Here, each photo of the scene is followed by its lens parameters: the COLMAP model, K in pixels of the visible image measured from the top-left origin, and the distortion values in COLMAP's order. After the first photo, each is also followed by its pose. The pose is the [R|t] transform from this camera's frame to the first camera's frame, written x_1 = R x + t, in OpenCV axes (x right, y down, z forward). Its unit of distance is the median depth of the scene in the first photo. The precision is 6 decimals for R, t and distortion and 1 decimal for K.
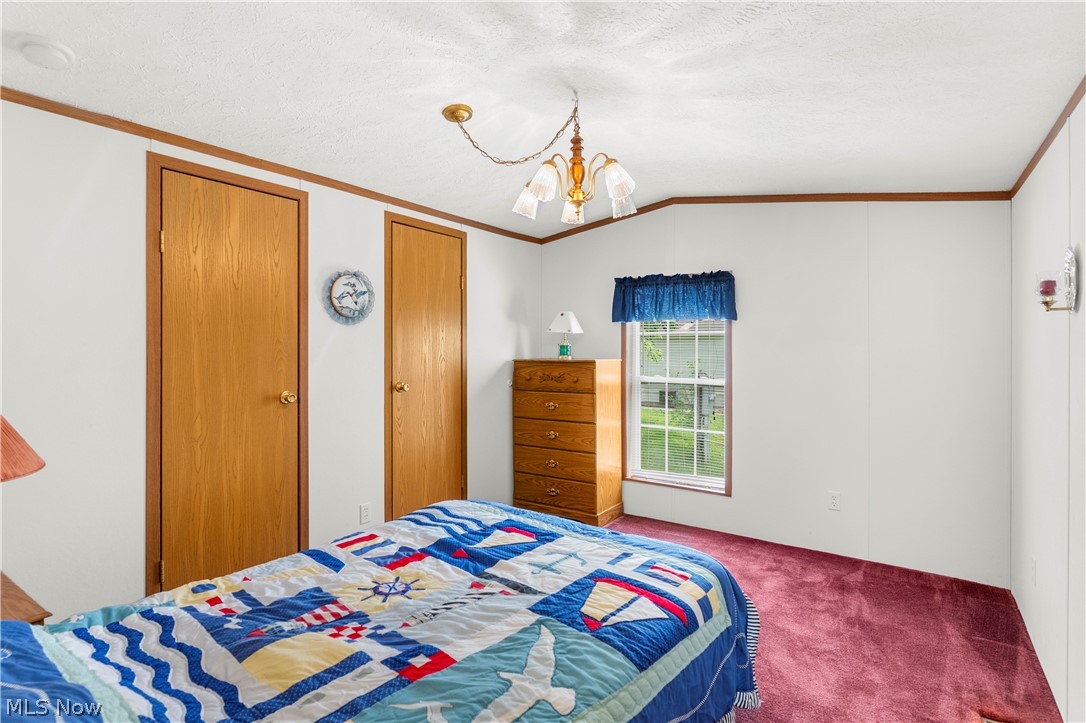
lens RADIAL K [[528.2, 0, 535.9], [0, 528.2, 355.5], [0, 0, 1]] dist [-0.000839, -0.001076]
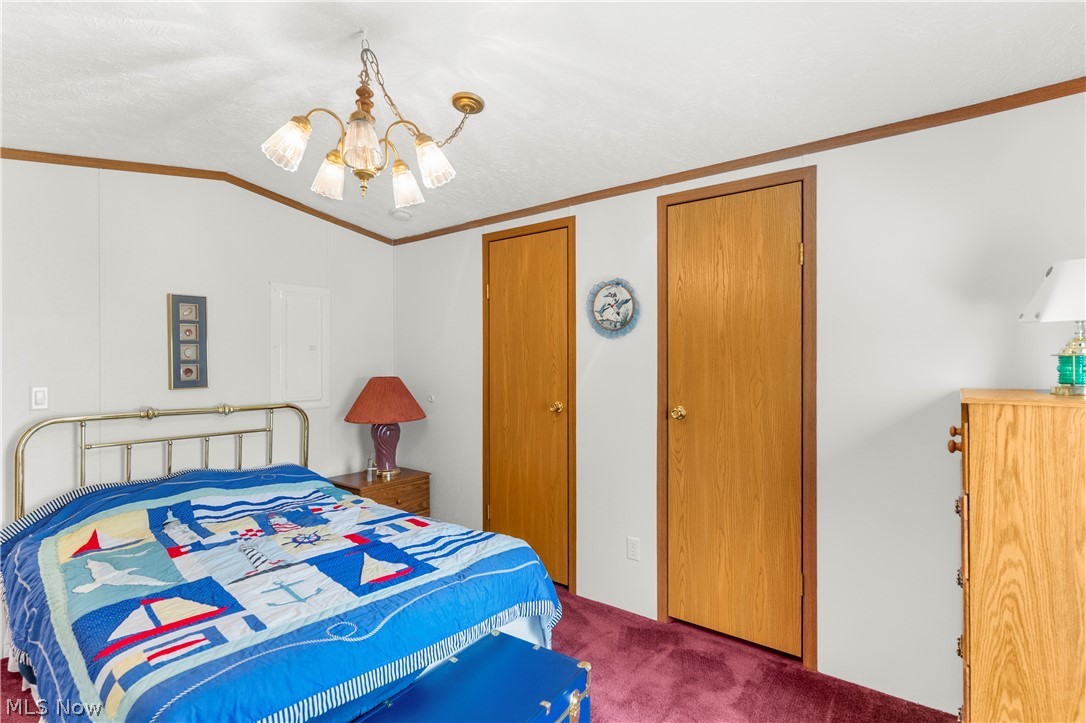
lens RADIAL K [[528.2, 0, 539.2], [0, 528.2, 368.0], [0, 0, 1]] dist [-0.000839, -0.001076]
pose [[-0.035662, 0.012633, -0.999284, 0.693350], [-0.012229, 0.999840, 0.013076, -0.017953], [0.999289, 0.012687, -0.035502, 1.064752]]
